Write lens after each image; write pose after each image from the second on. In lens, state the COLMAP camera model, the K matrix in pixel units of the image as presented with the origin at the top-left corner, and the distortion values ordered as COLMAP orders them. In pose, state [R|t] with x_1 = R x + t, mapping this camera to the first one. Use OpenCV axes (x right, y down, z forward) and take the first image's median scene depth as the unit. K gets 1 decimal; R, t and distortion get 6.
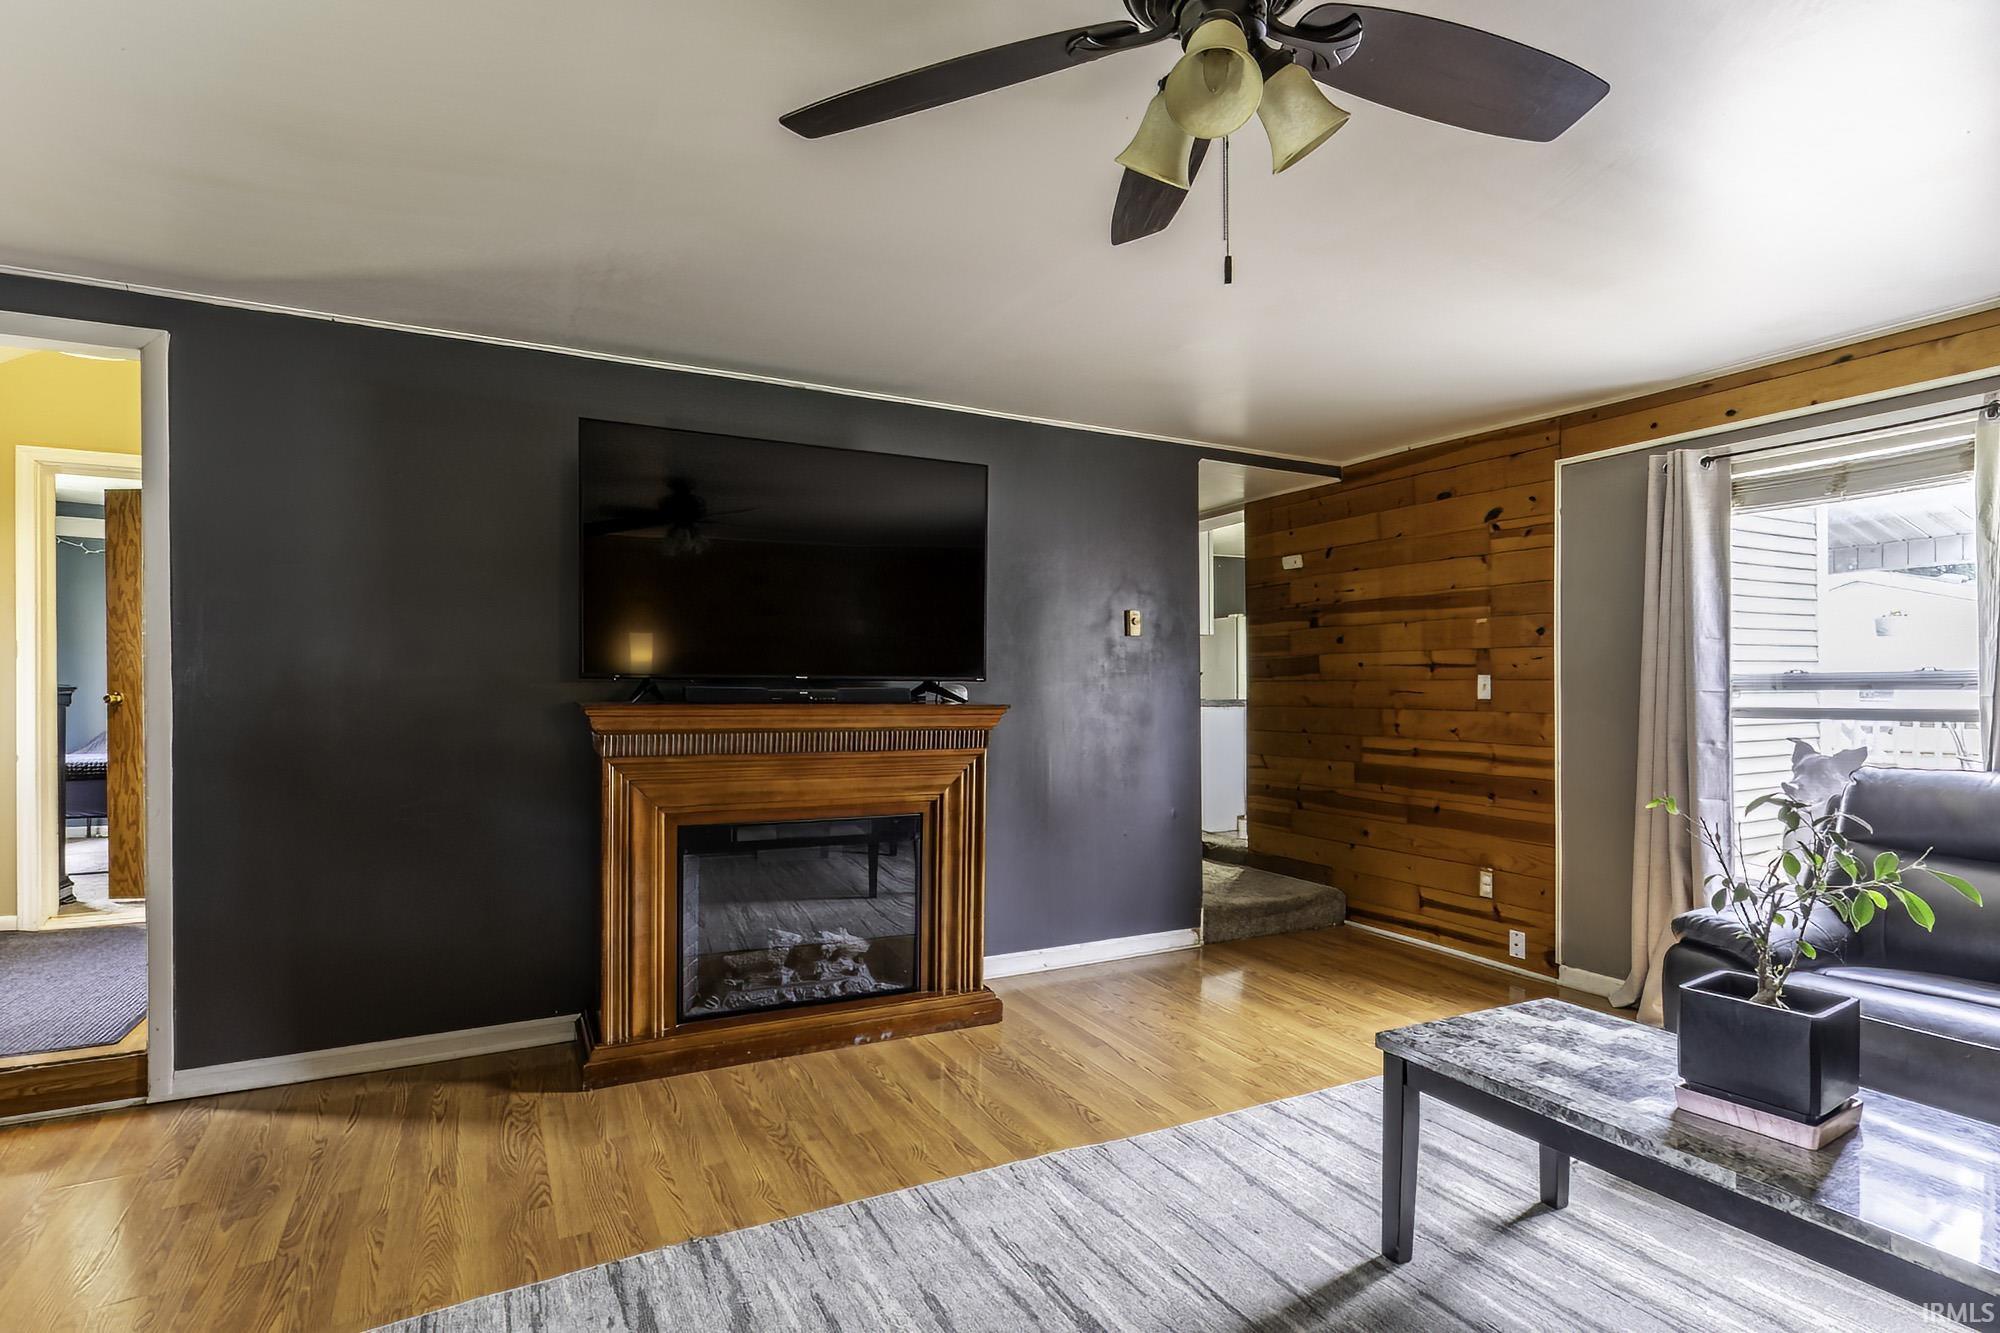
lens RADIAL K [[984.7, 0, 977.9], [0, 984.7, 688.7], [0, 0, 1]] dist [0.003437, 0.000570]
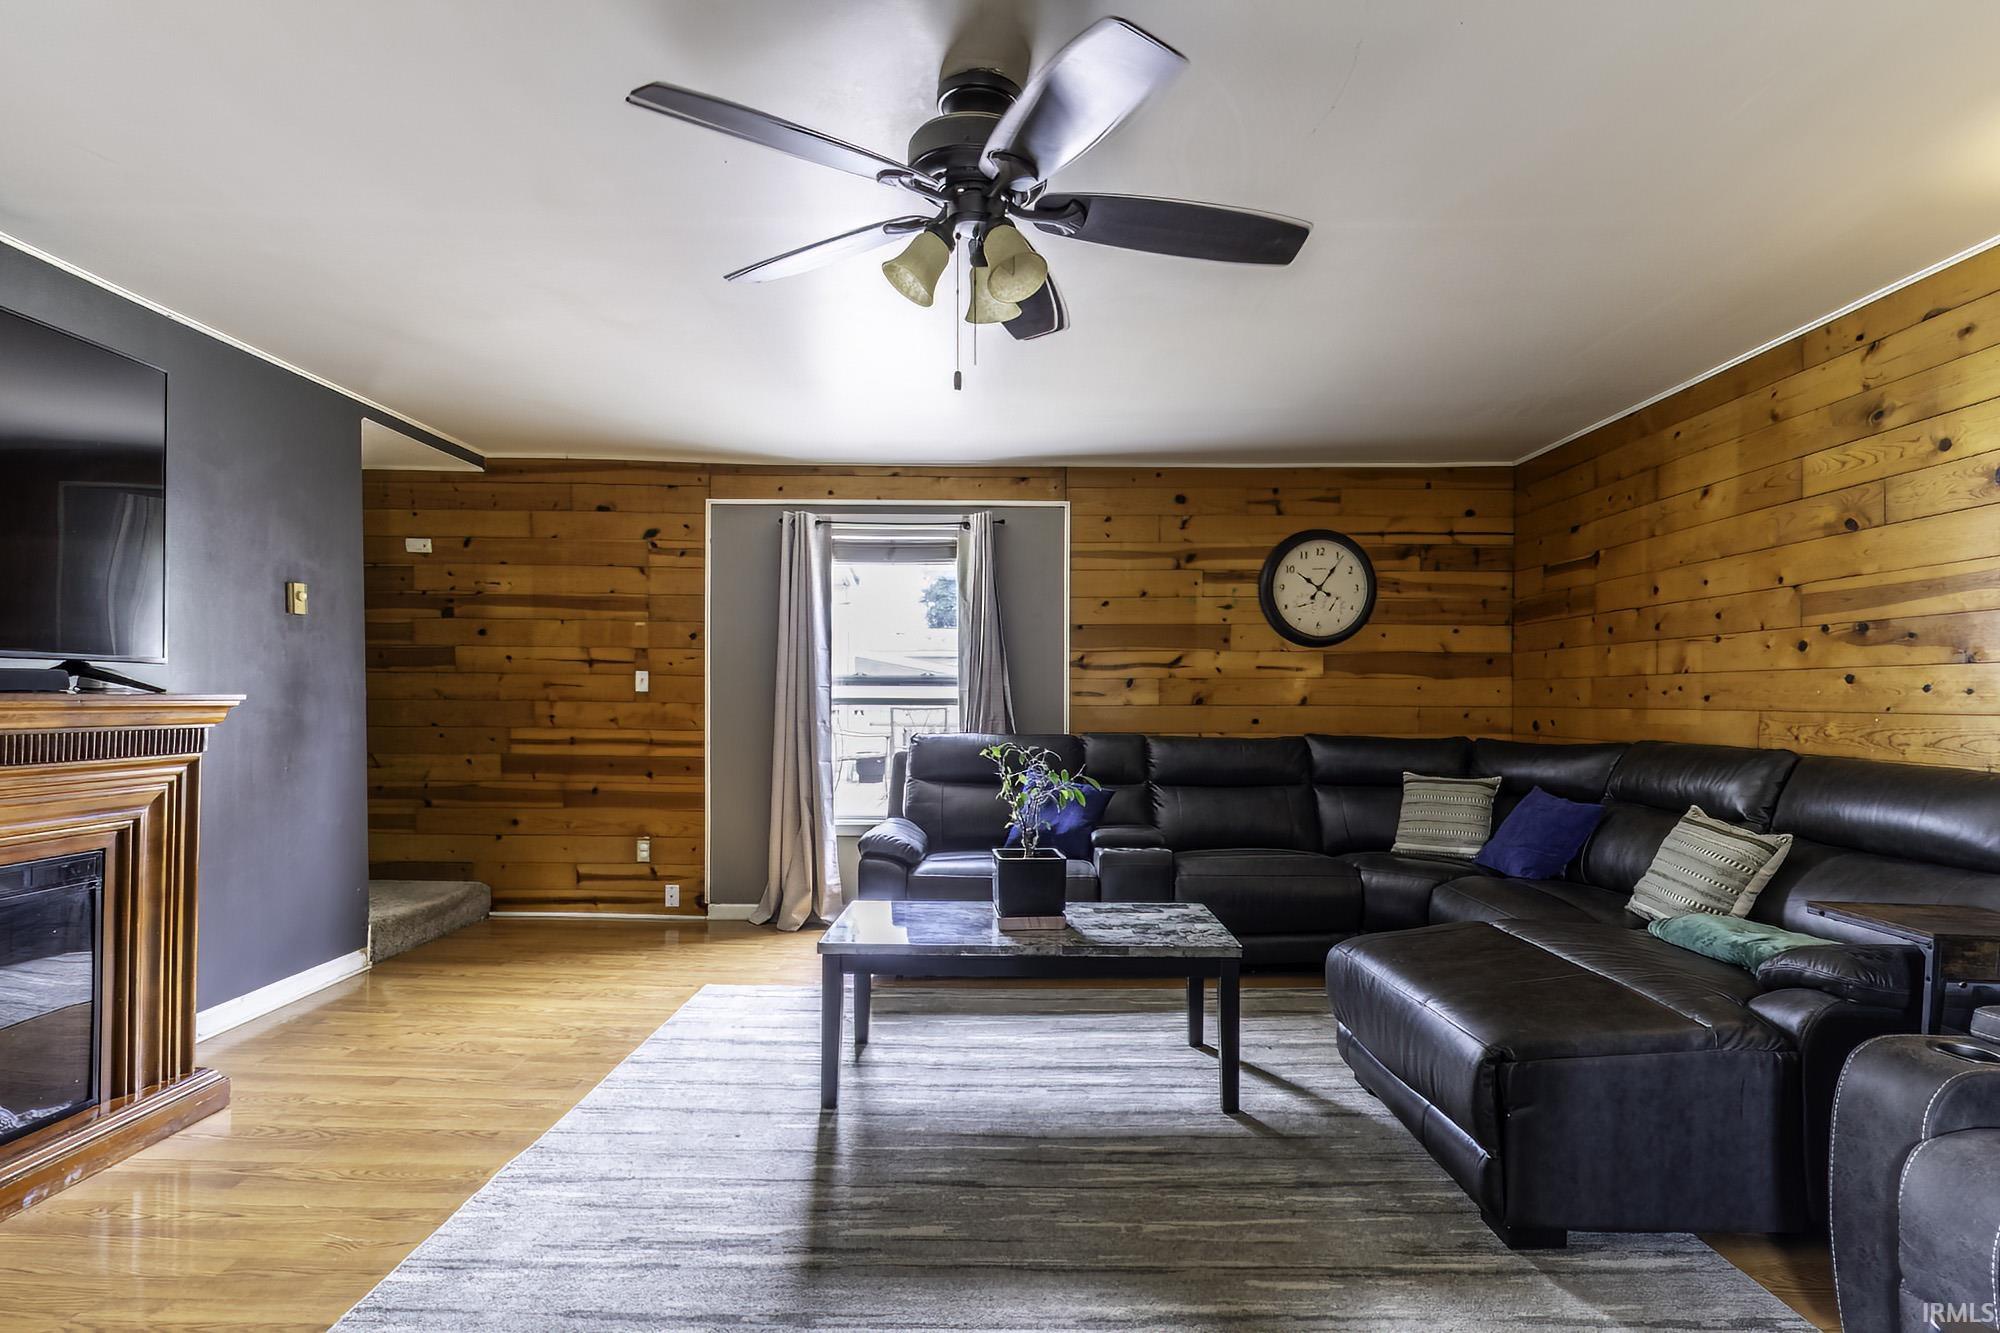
lens RADIAL K [[972.1, 0, 1010.0], [0, 972.1, 707.6], [0, 0, 1]] dist [0.000525, 0.000315]
pose [[0.461066, -0.010007, 0.887310, -0.307894], [-0.009617, 0.999821, 0.016273, 0.006580], [-0.887314, -0.016037, 0.460887, 0.091127]]
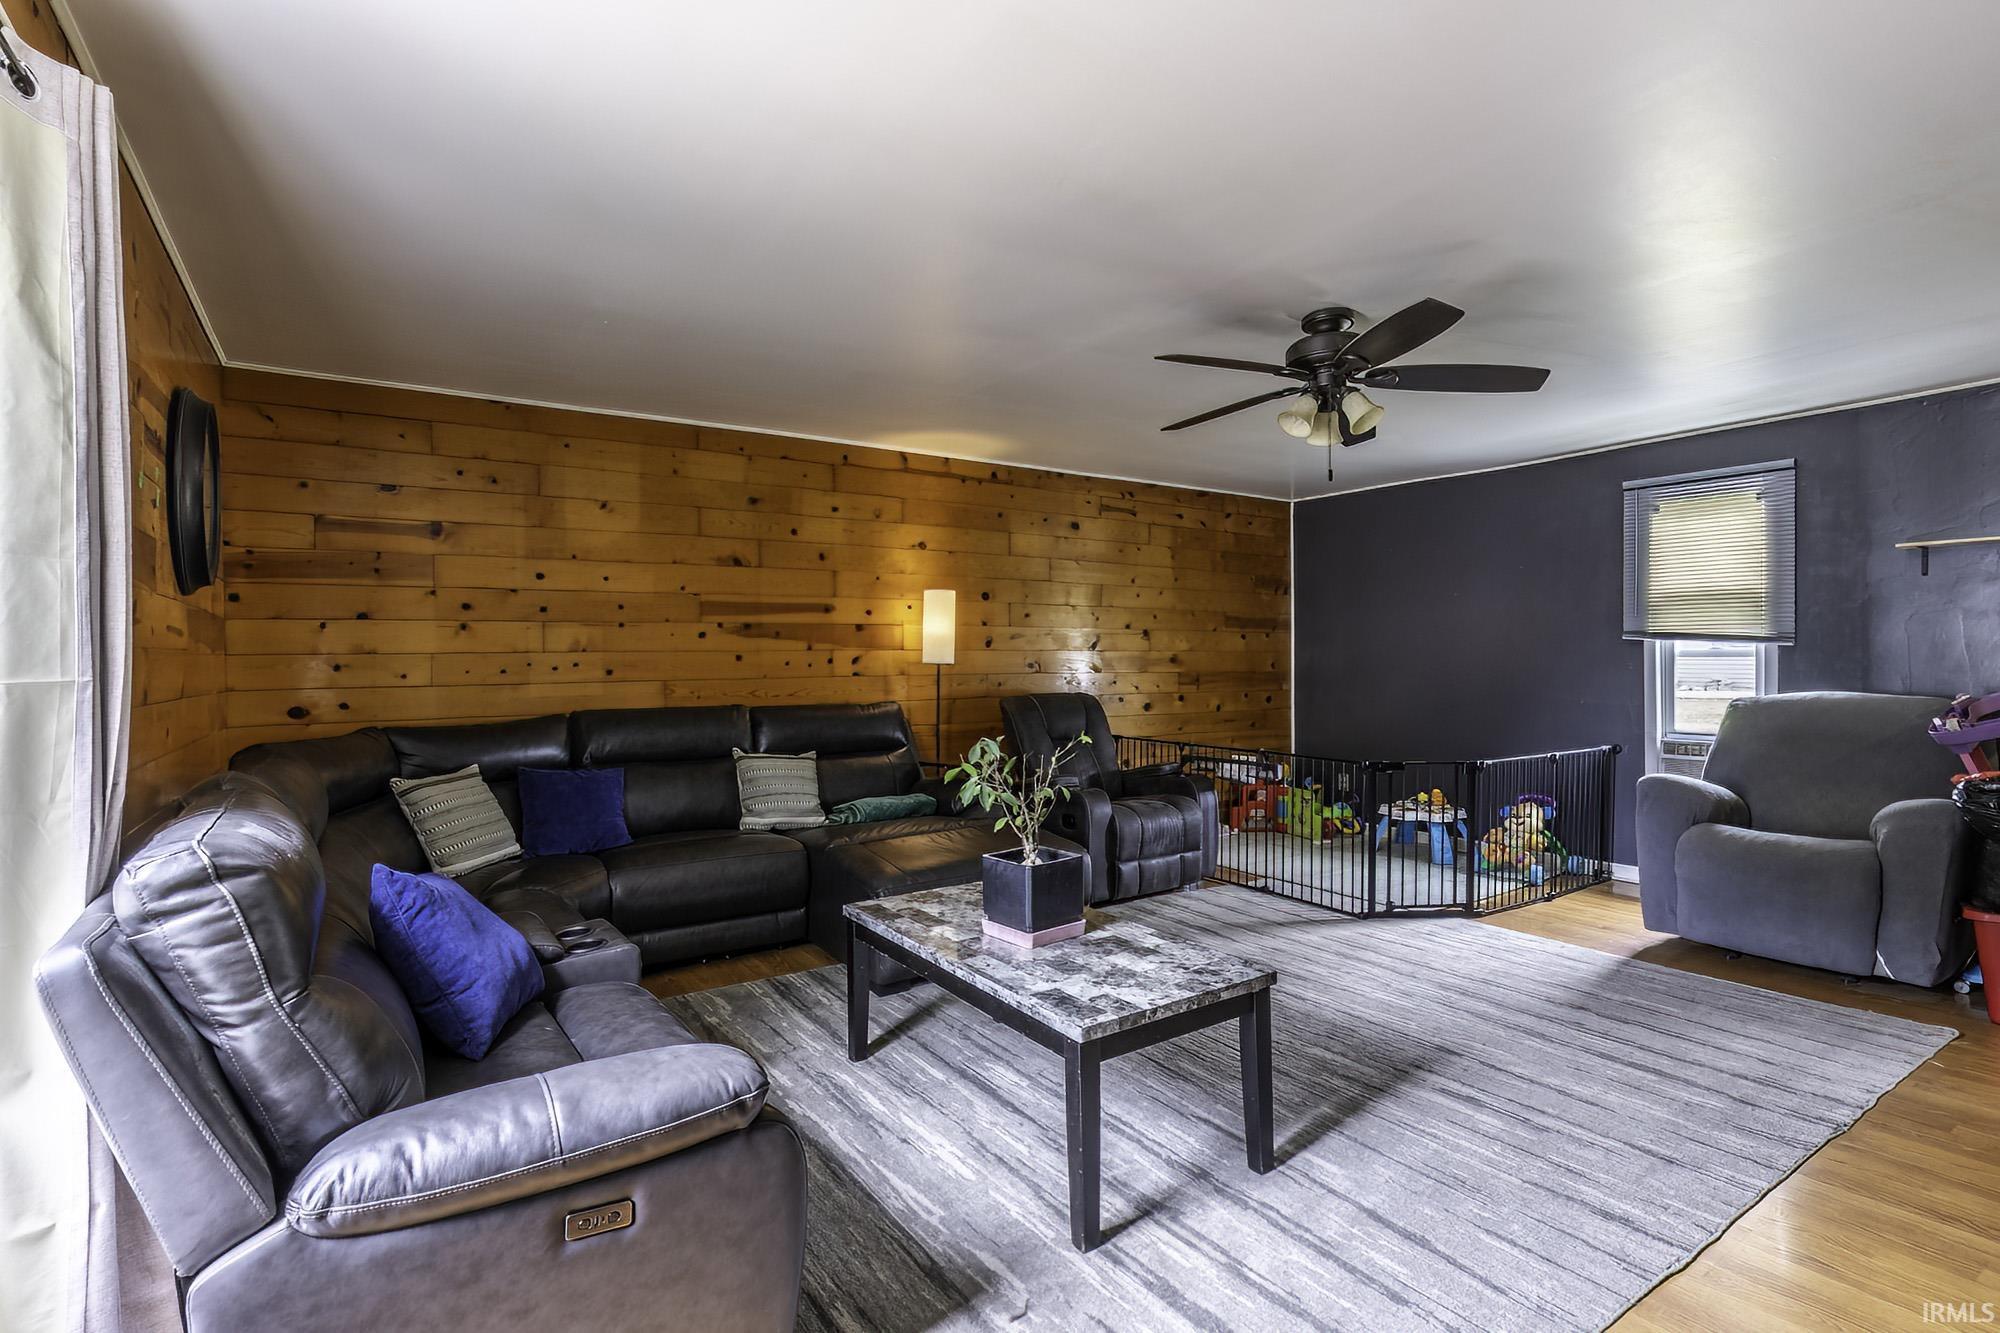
lens RADIAL K [[972.3, 0, 1000.0], [0, 972.3, 666.5], [0, 0, 1]] dist [0.003646, 0.000348]
pose [[-0.992700, 0.010426, -0.120159, 0.413913], [0.010496, 0.999945, 0.000043, 0.004474], [0.120153, -0.001218, -0.992755, 1.009046]]
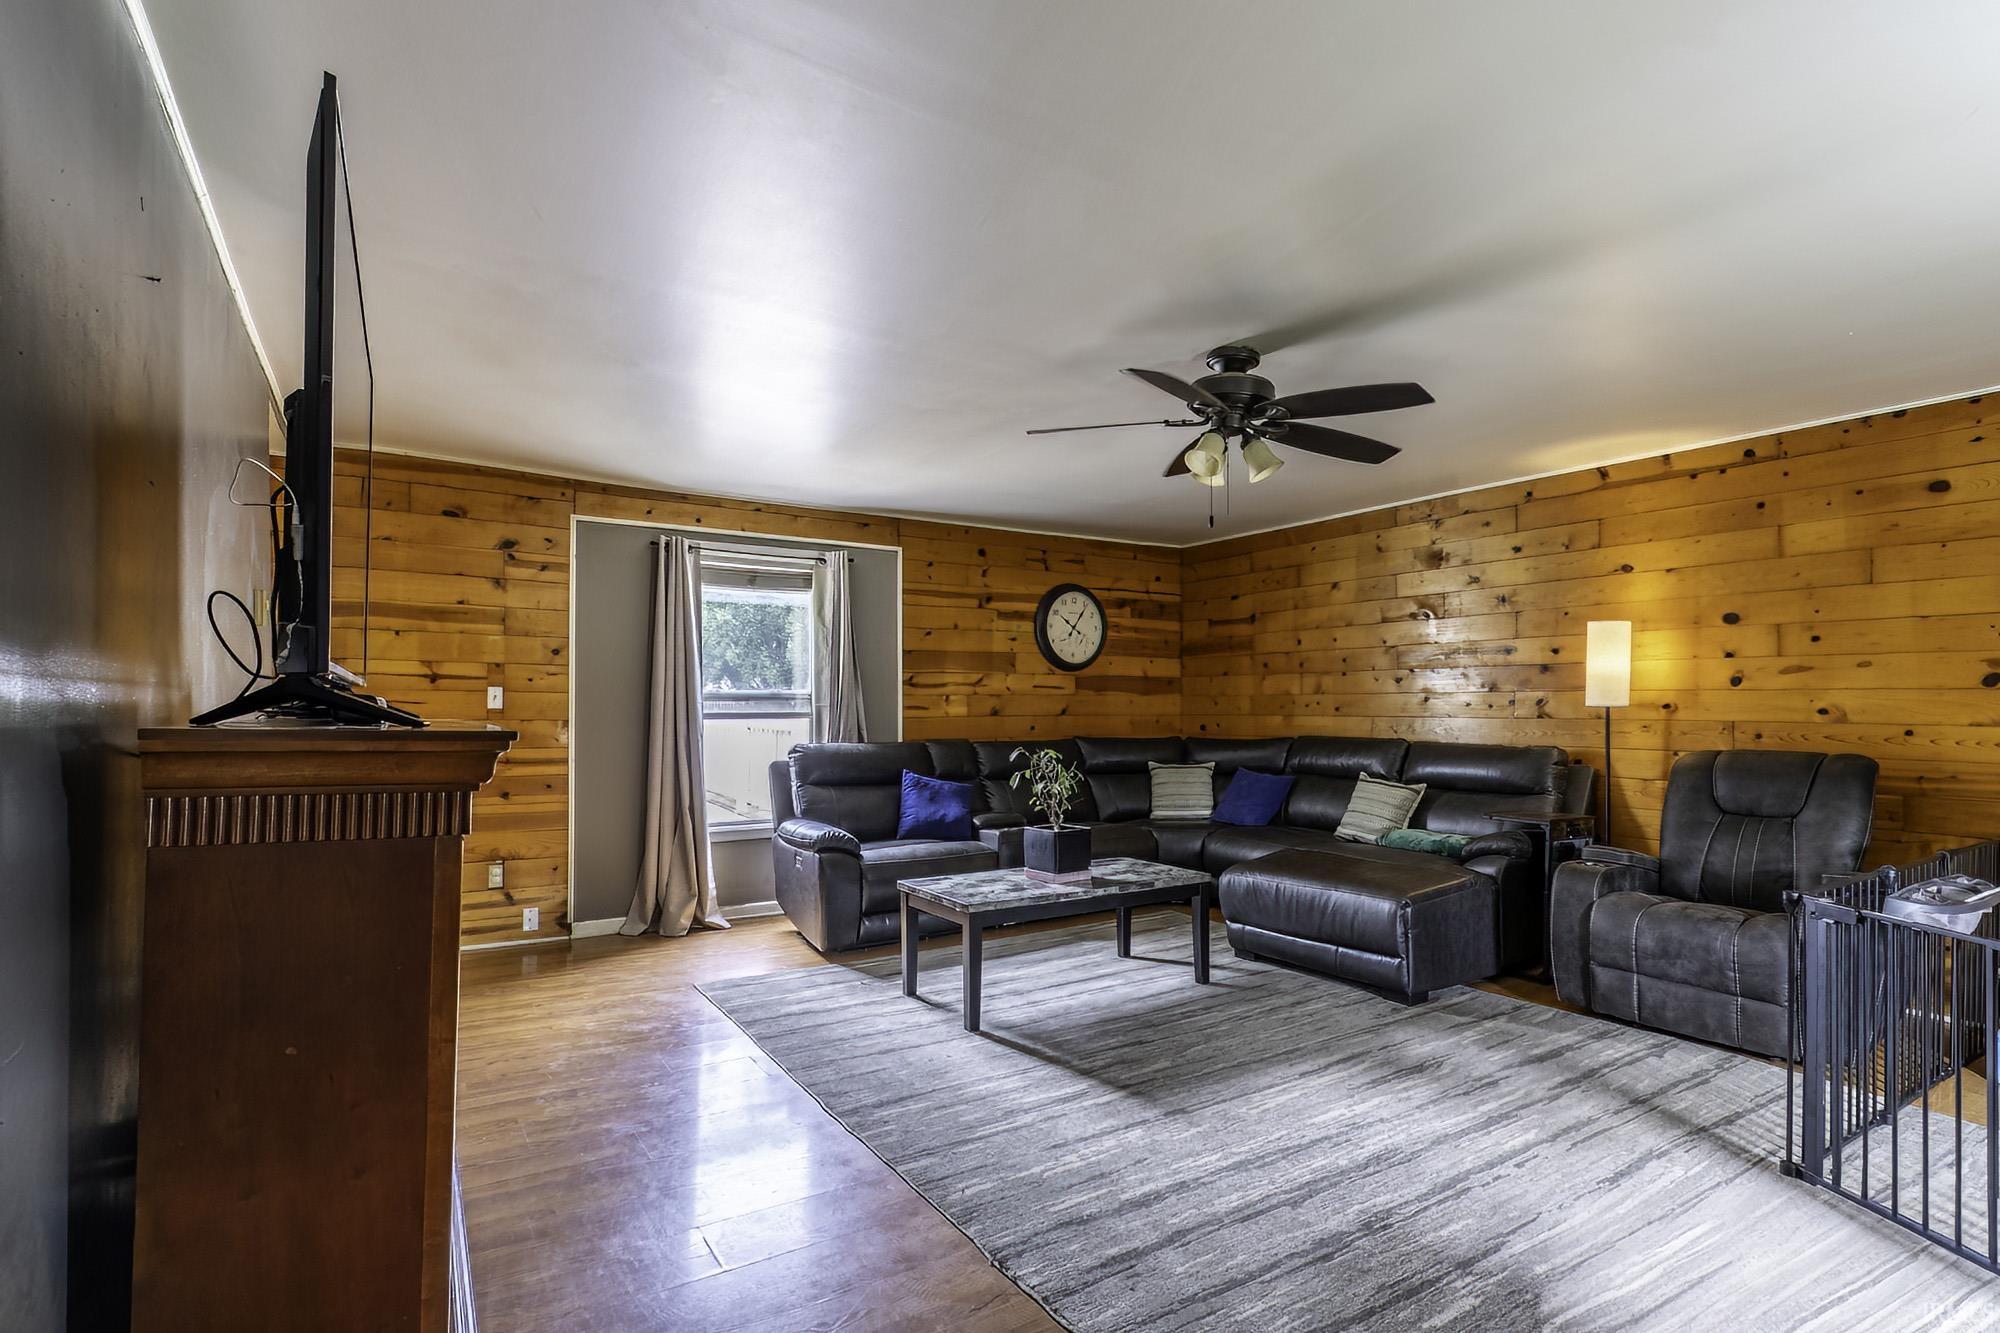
lens RADIAL K [[969.9, 0, 997.7], [0, 969.9, 695.0], [0, 0, 1]] dist [0.001875, 0.000414]
pose [[-0.085054, 0.007185, 0.996350, -0.632609], [-0.006306, 0.999950, -0.007749, 0.000082], [-0.996356, -0.006942, -0.085004, 0.543771]]
